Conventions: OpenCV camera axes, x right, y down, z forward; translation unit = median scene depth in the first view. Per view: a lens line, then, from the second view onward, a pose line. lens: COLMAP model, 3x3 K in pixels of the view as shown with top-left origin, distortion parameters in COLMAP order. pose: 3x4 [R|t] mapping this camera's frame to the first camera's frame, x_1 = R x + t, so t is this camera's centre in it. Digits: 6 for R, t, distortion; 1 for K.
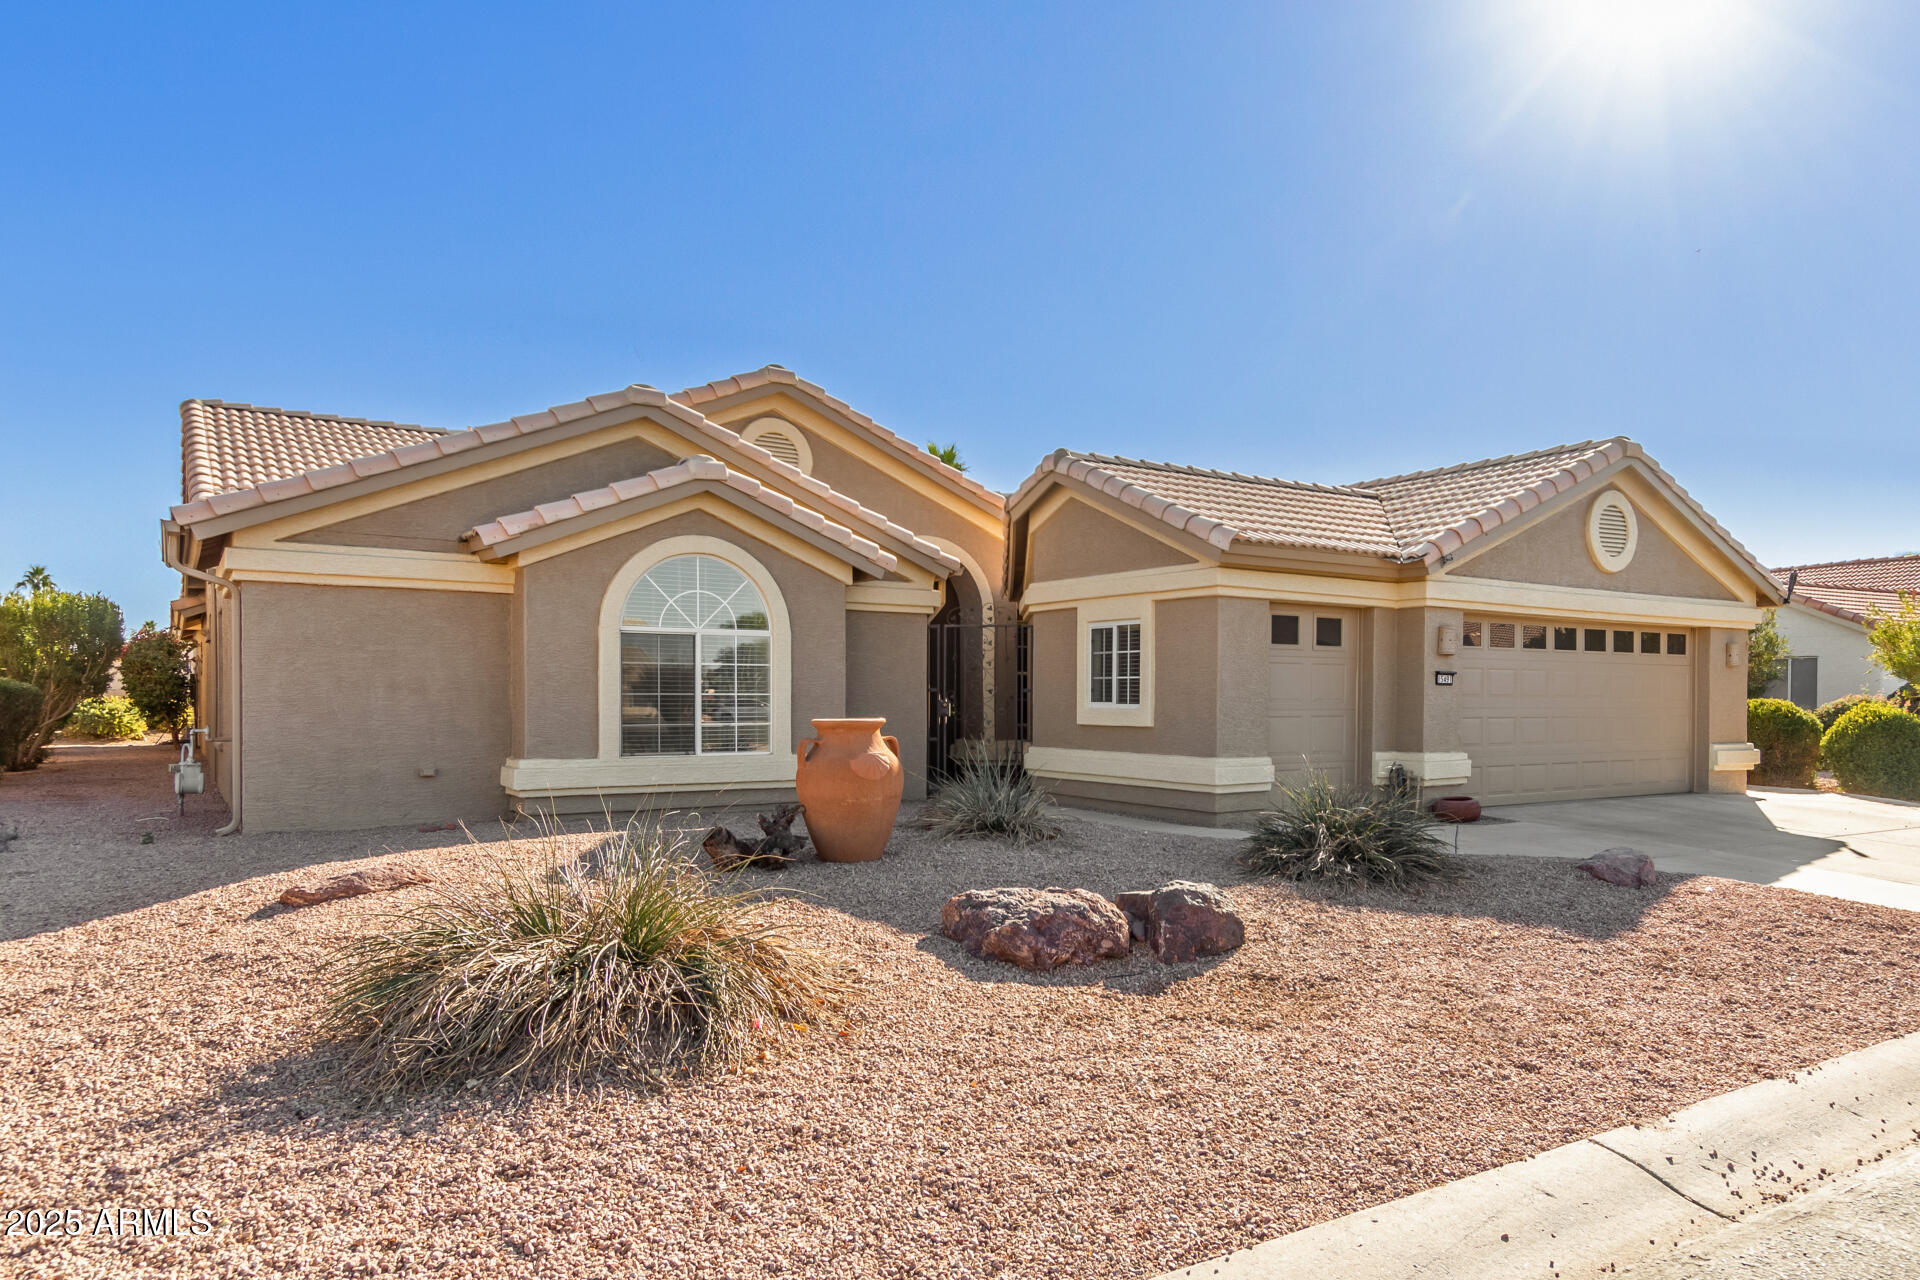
lens RADIAL K [[1254.6, 0, 961.6], [0, 1254.6, 699.9], [0, 0, 1]] dist [-0.002321, -0.000029]
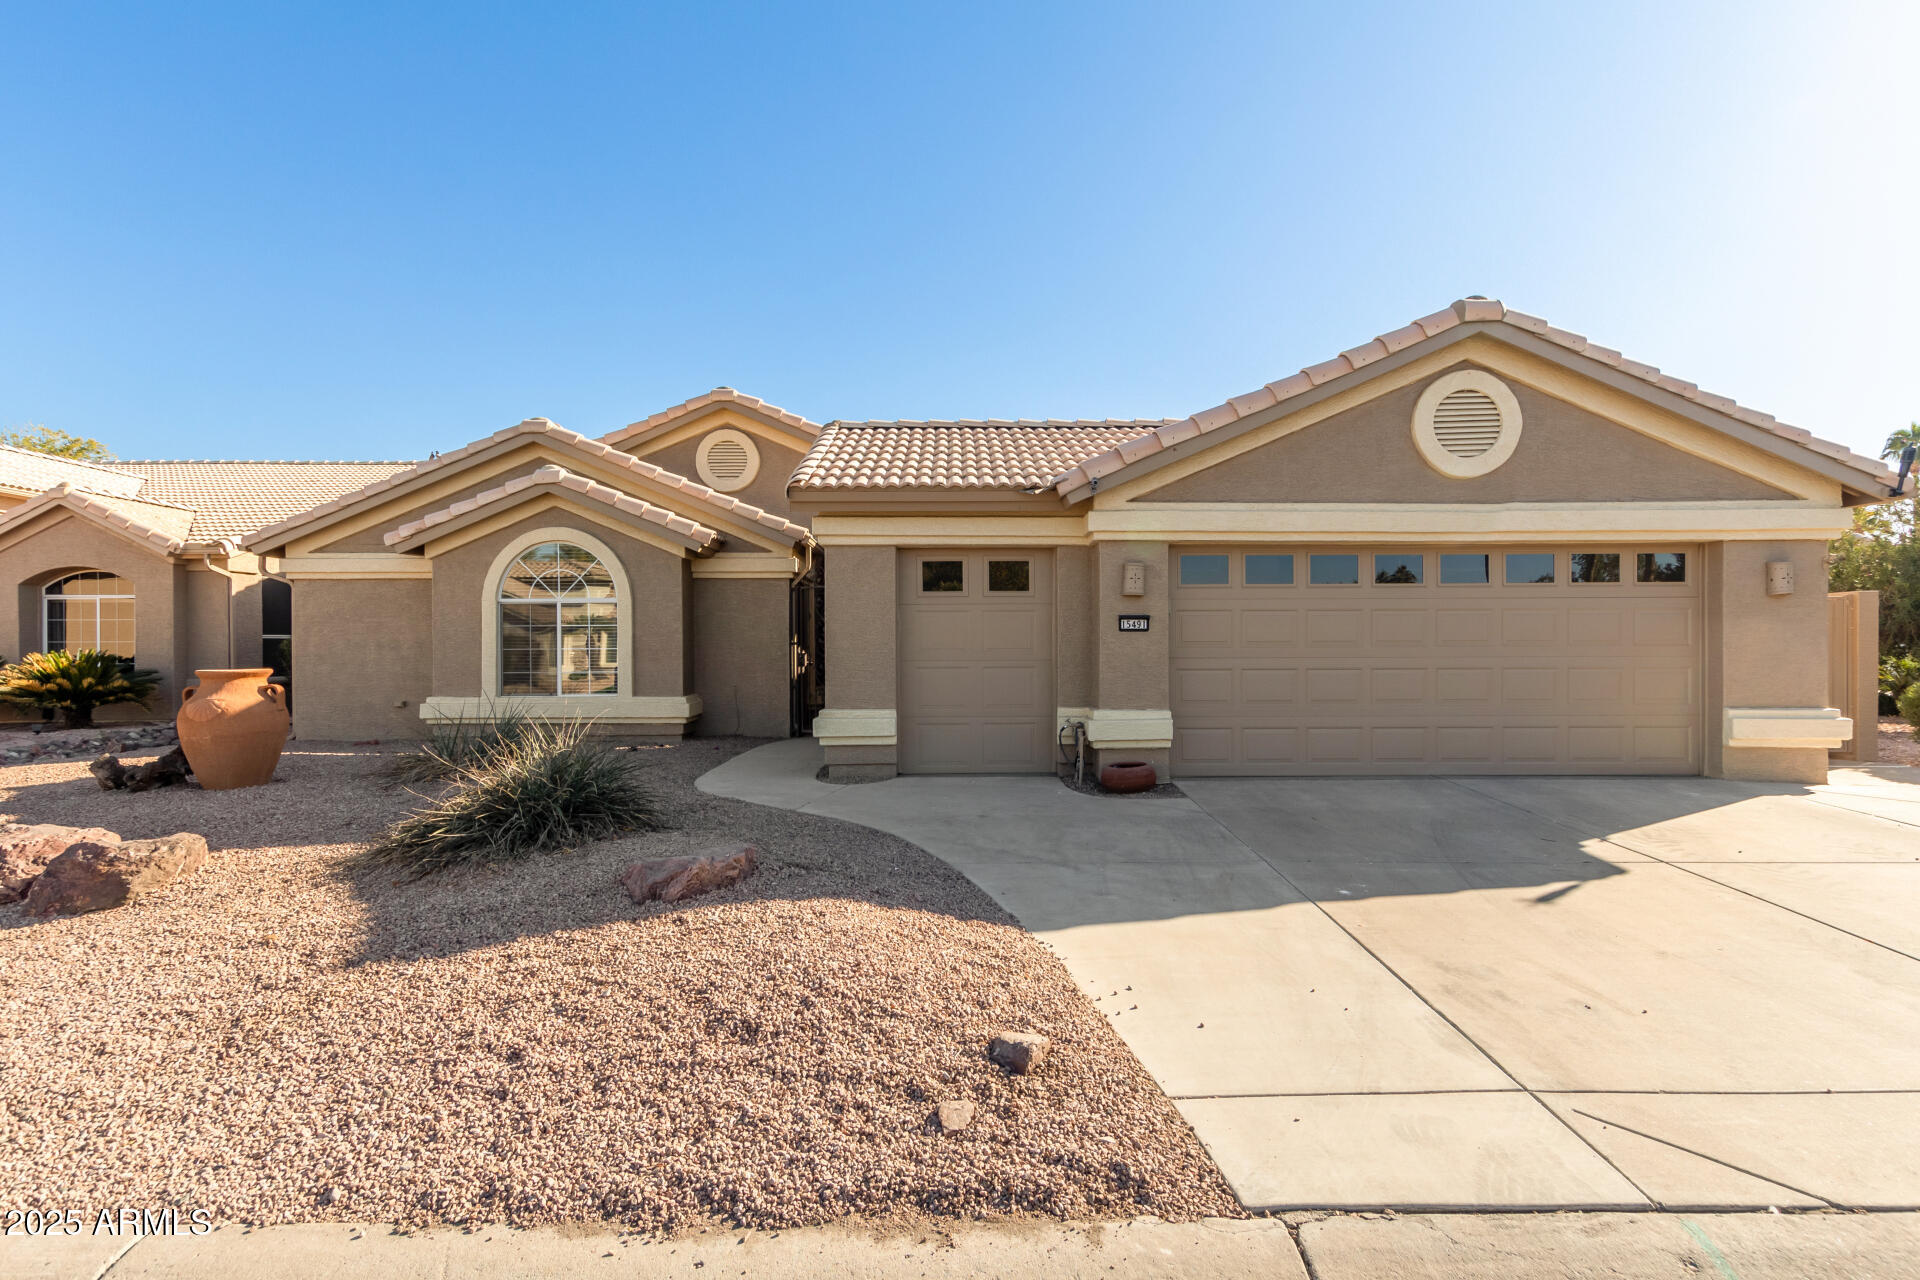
lens RADIAL K [[919.2, 0, 910.2], [0, 919.2, 647.8], [0, 0, 1]] dist [-0.000141, -0.000529]
pose [[0.837893, -0.008944, -0.545762, 0.602028], [0.005886, 0.999956, -0.007350, 0.003179], [0.545803, 0.002946, 0.837908, 0.391679]]
